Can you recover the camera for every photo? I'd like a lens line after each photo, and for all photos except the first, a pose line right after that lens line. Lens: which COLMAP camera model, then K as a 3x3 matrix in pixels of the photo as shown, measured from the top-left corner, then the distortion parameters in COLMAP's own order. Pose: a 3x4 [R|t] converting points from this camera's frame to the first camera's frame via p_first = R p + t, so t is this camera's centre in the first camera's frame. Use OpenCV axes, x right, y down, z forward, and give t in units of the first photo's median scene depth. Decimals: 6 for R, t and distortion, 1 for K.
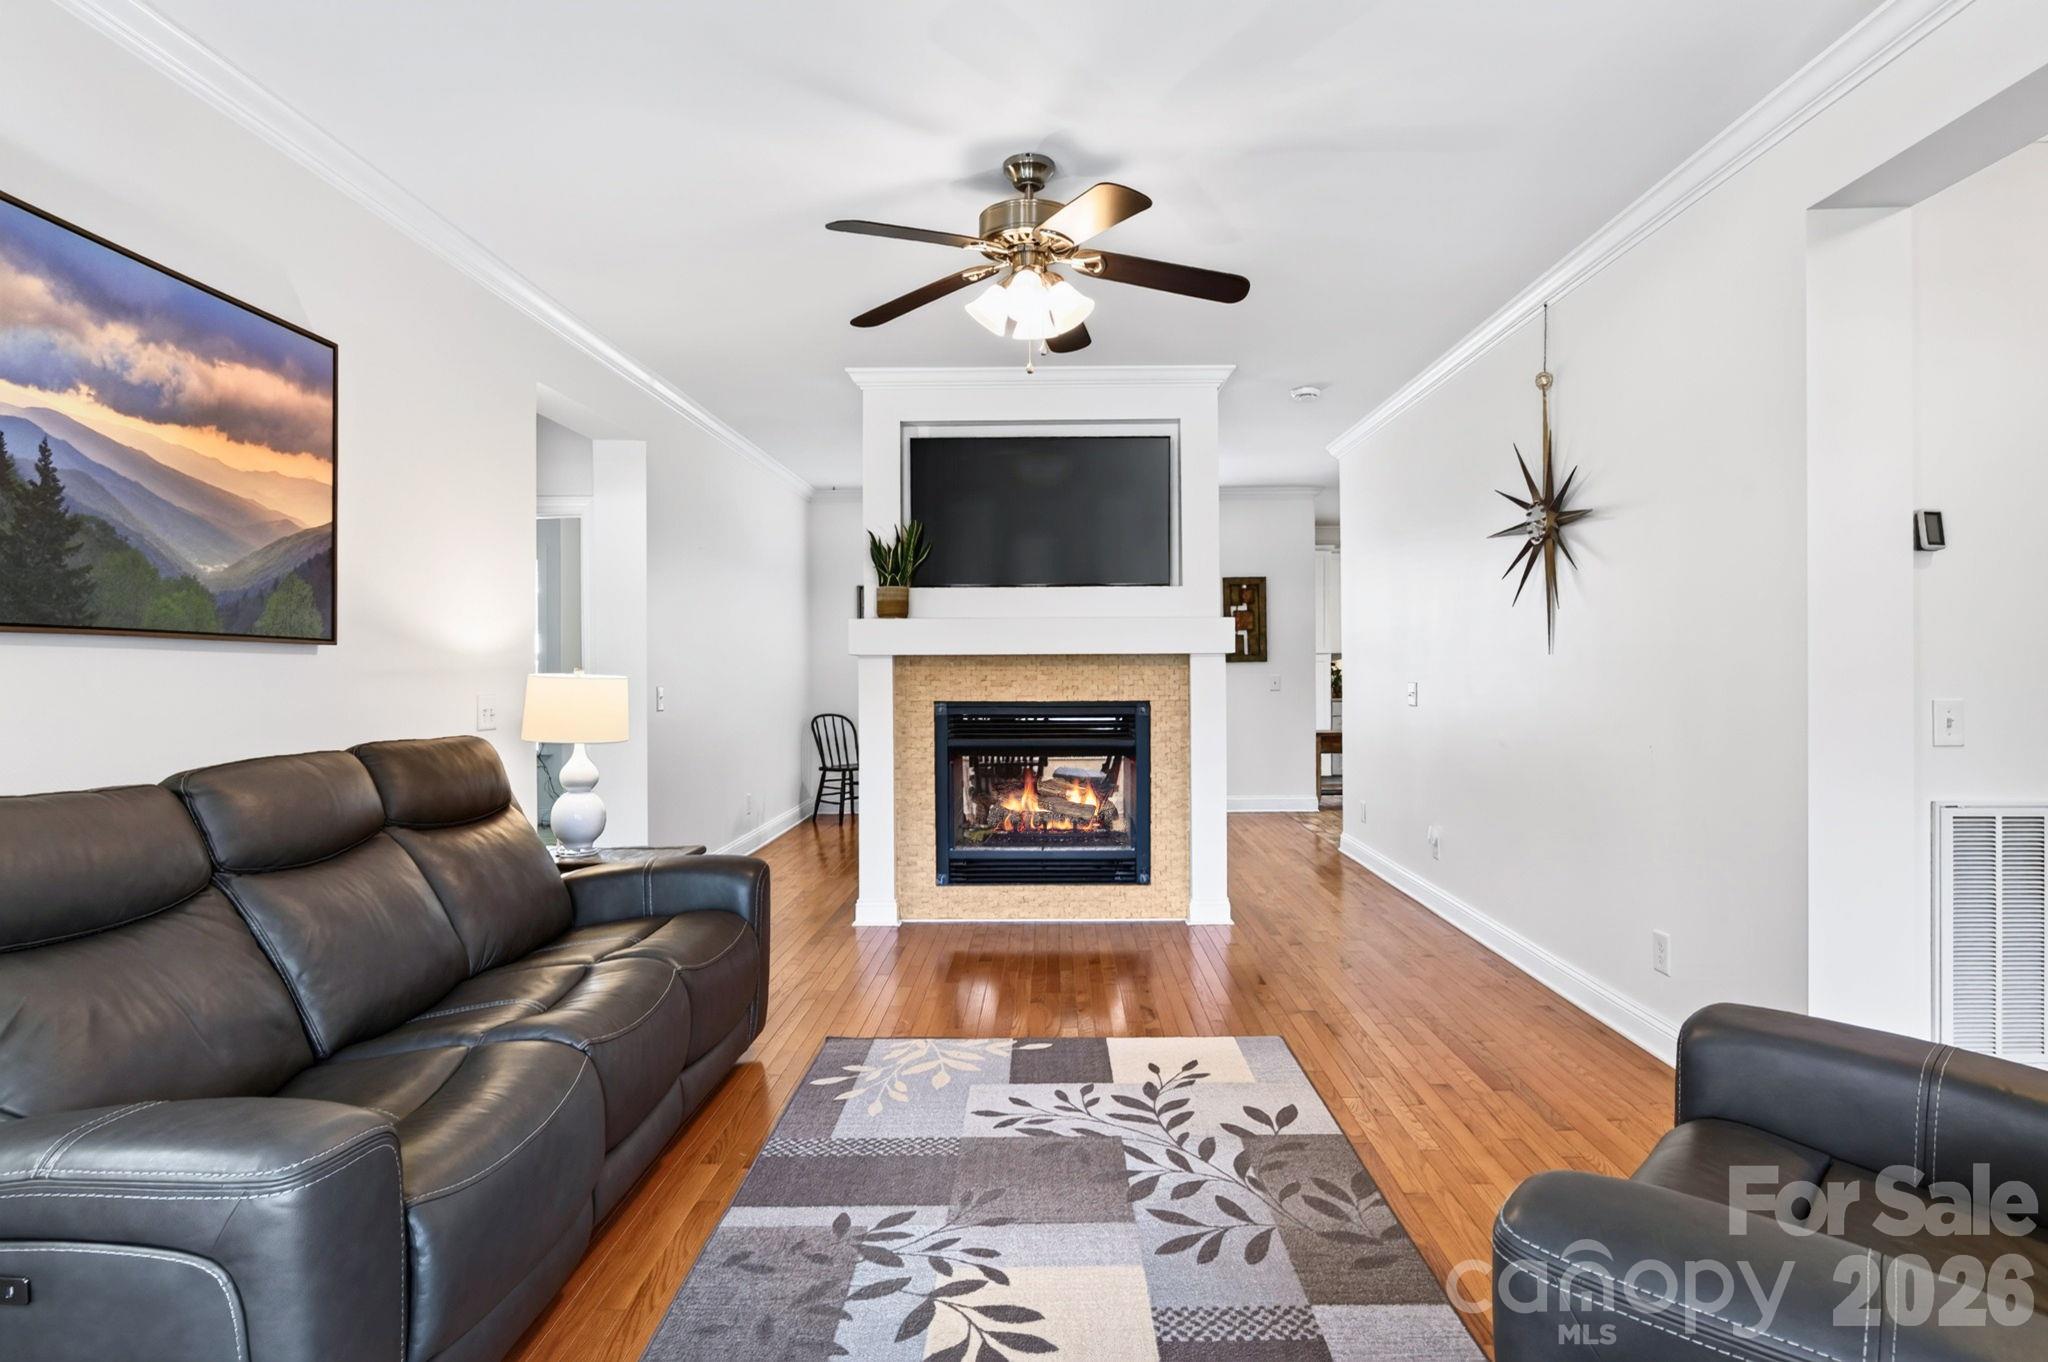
lens RADIAL K [[906.7, 0, 1021.1], [0, 906.7, 669.1], [0, 0, 1]] dist [-0.005393, -0.000570]
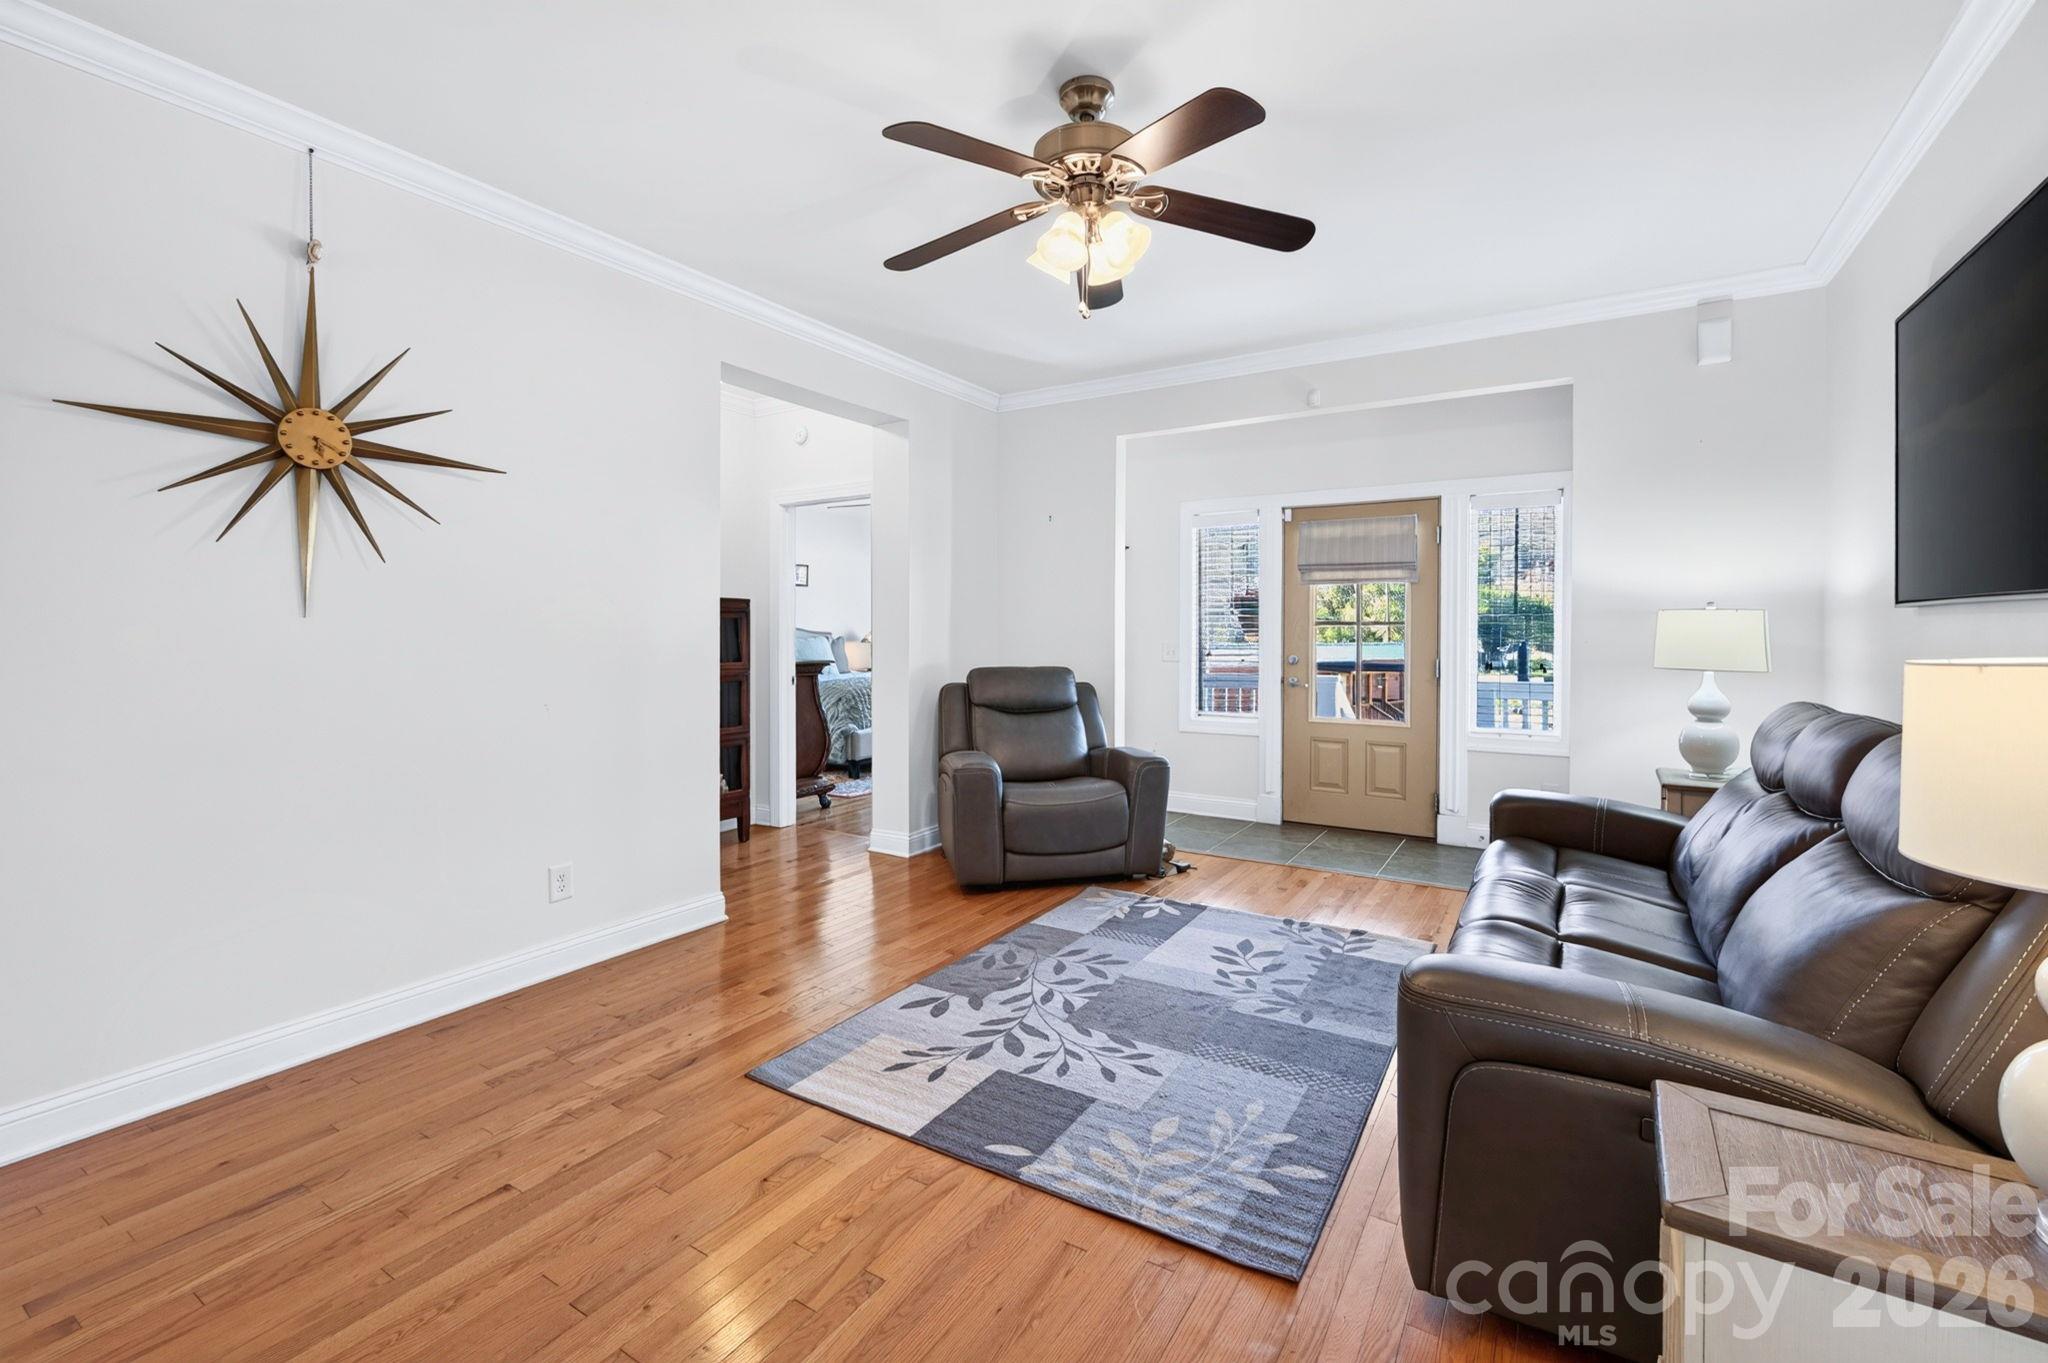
lens RADIAL K [[906.7, 0, 1032.8], [0, 906.7, 637.9], [0, 0, 1]] dist [-0.005393, -0.000570]
pose [[-0.851391, -0.005494, 0.524503, -0.489713], [0.000904, 0.999928, 0.011942, -0.004726], [-0.524531, 0.010641, -0.851325, 2.070238]]
